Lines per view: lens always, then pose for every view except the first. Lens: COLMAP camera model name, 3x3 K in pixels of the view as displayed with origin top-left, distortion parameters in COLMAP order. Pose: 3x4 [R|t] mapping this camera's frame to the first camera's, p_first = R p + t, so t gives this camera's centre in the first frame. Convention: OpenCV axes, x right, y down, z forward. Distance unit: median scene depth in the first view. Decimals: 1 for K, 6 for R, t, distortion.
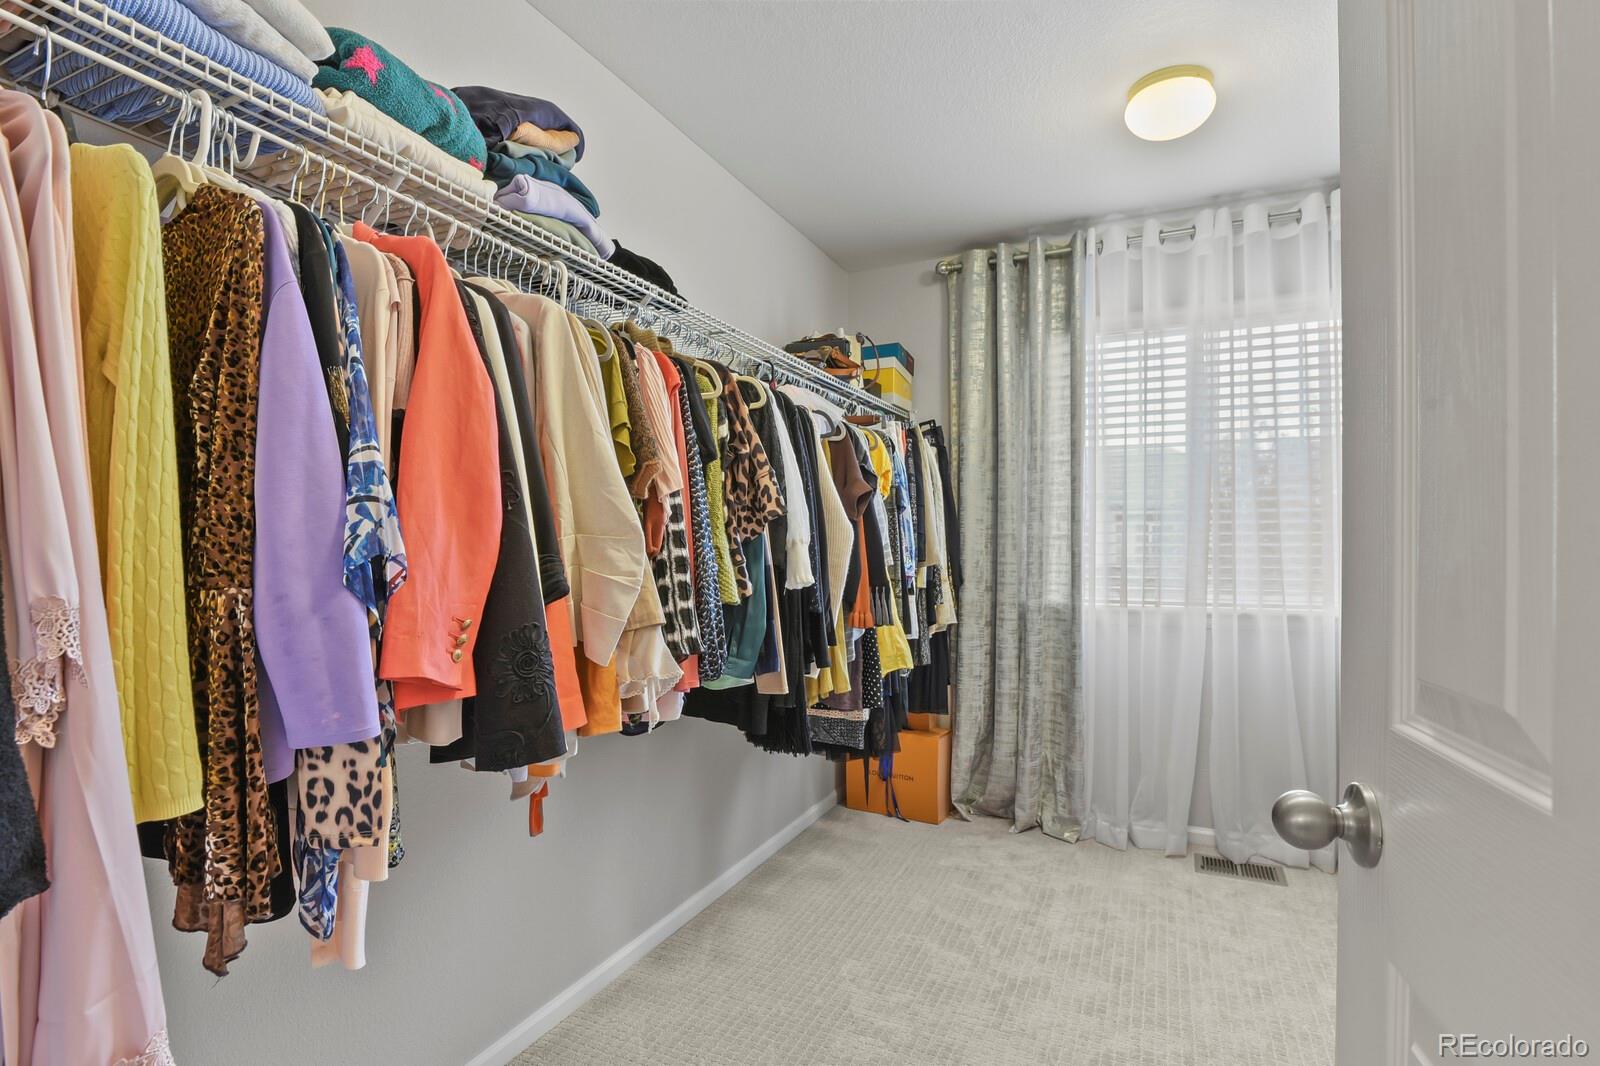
lens RADIAL K [[773.5, 0, 796.2], [0, 773.5, 537.2], [0, 0, 1]] dist [-0.007891, -0.004554]
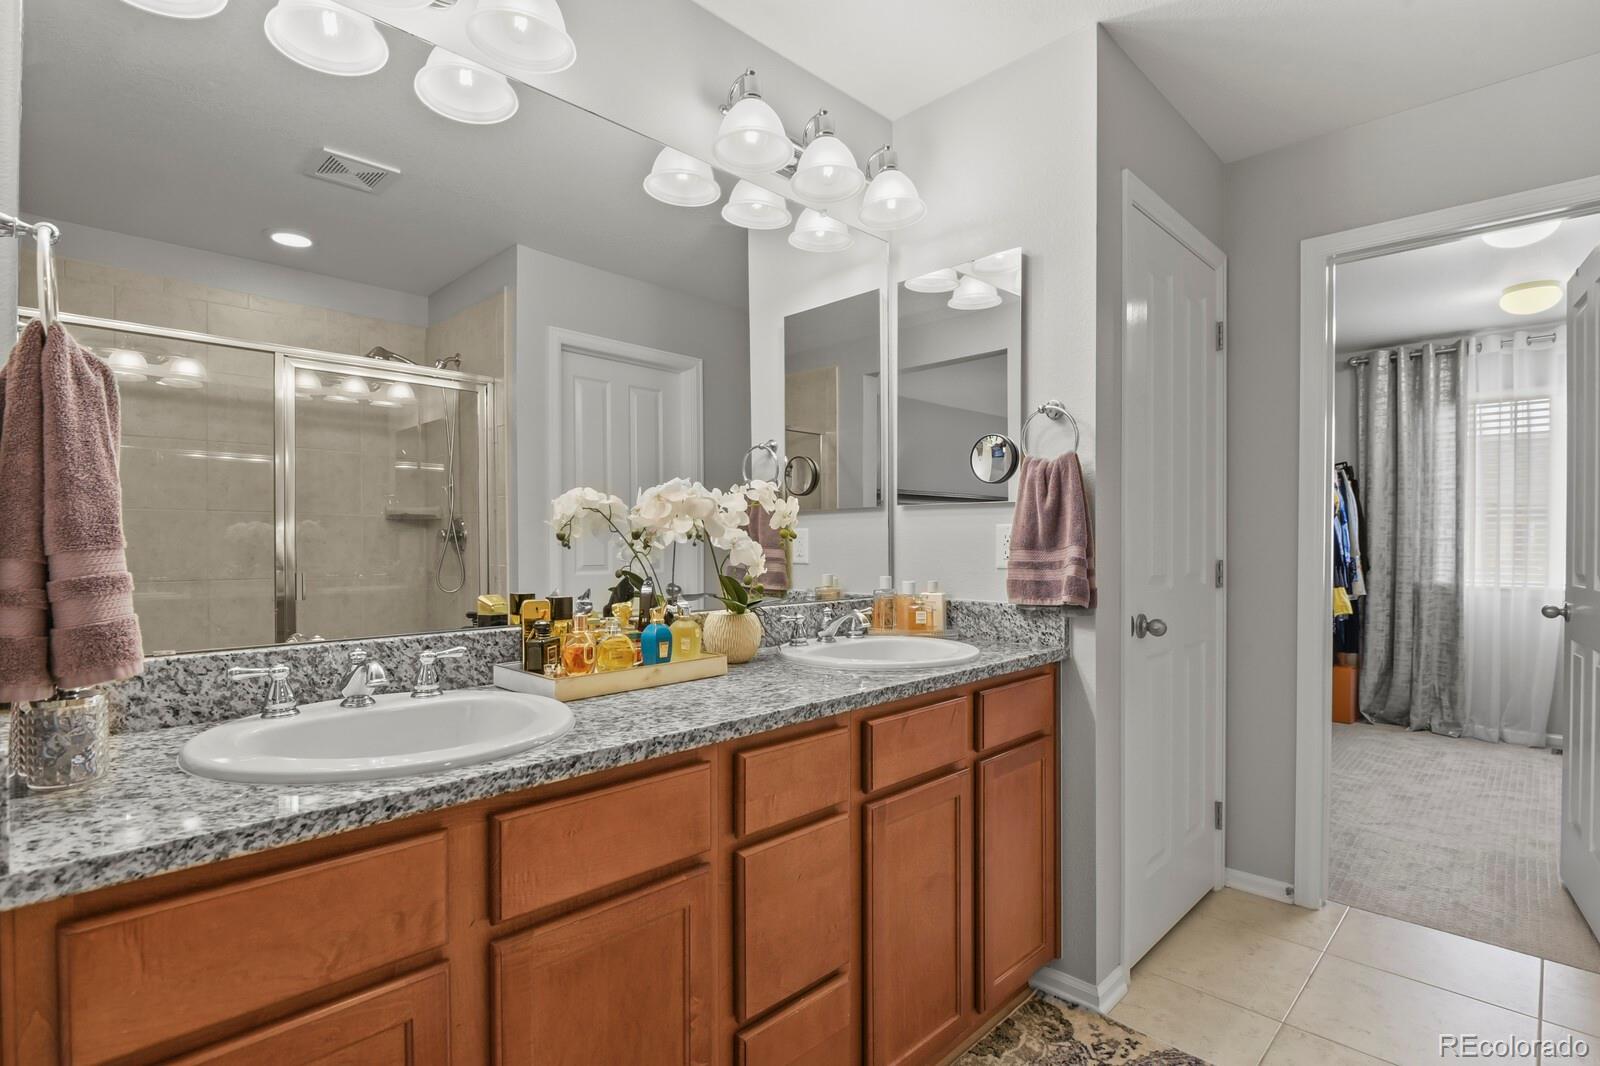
lens RADIAL K [[773.5, 0, 808.6], [0, 773.5, 540.4], [0, 0, 1]] dist [-0.007891, -0.004554]
pose [[0.944376, 0.003270, -0.328852, -0.342035], [-0.001189, 0.999978, 0.006530, -0.006392], [0.328866, -0.005776, 0.944359, -0.825805]]
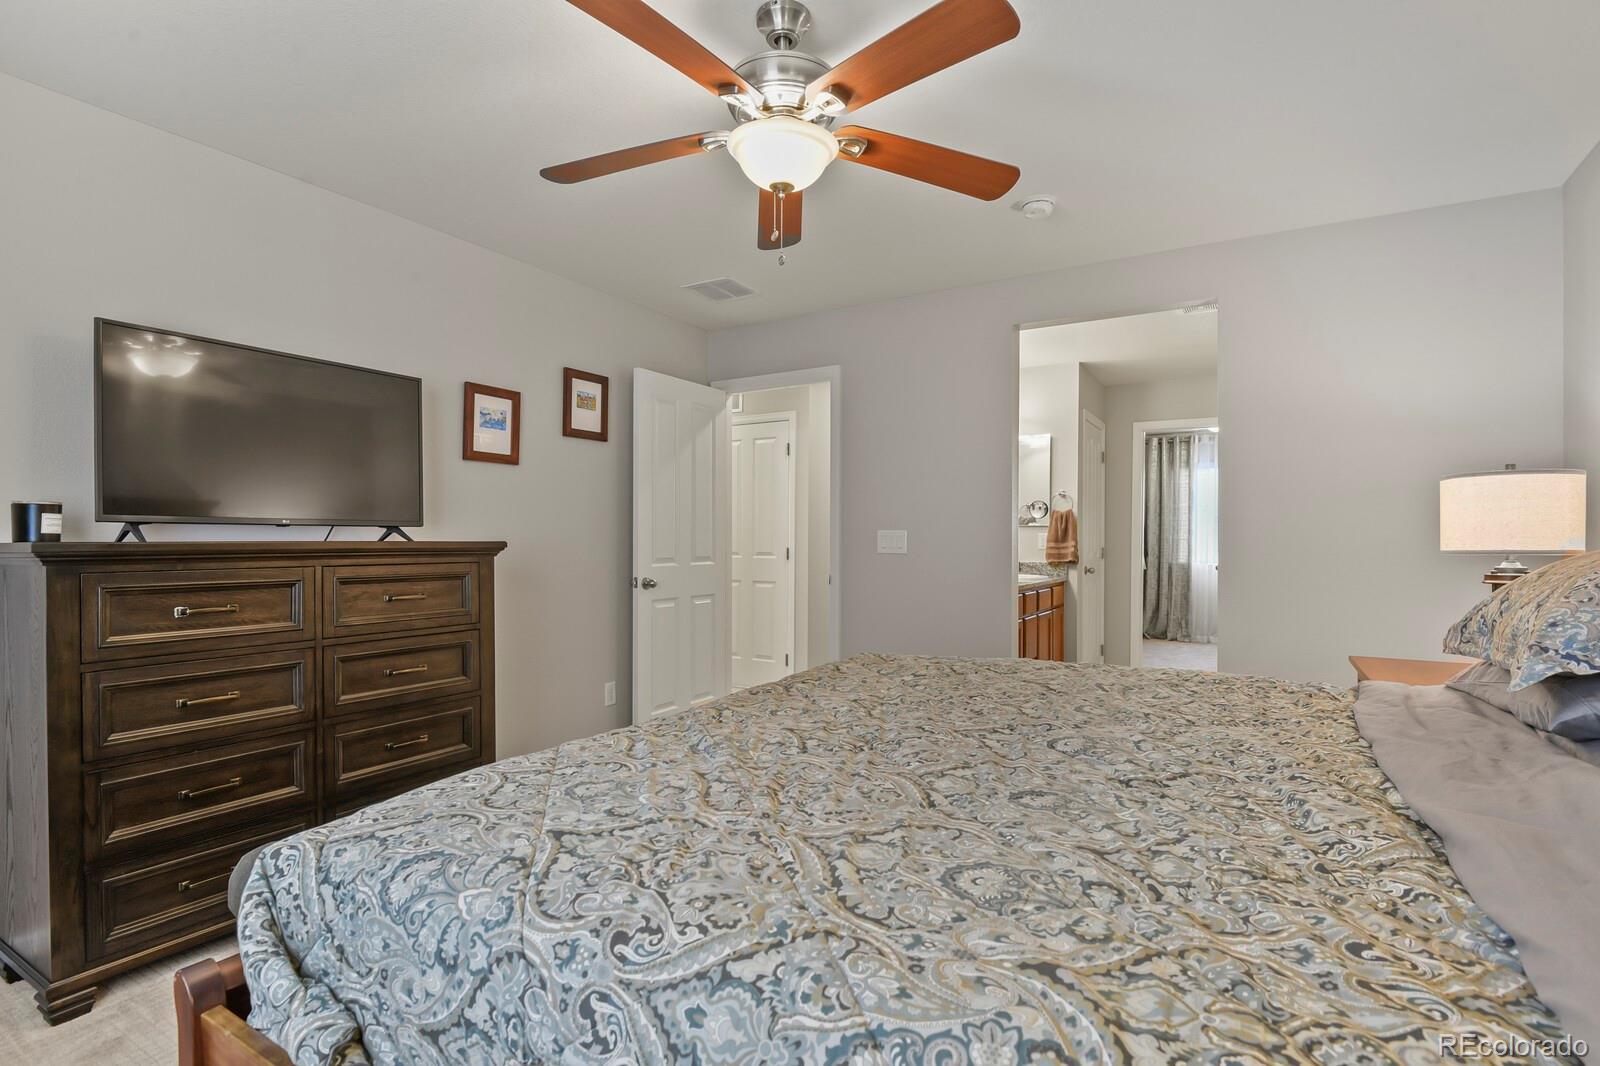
lens RADIAL K [[773.5, 0, 797.2], [0, 773.5, 537.5], [0, 0, 1]] dist [-0.007891, -0.004554]
pose [[0.993834, 0.007812, -0.110604, -0.768220], [-0.007272, 0.999960, 0.005291, -0.011918], [0.110640, -0.004454, 0.993851, -2.002713]]
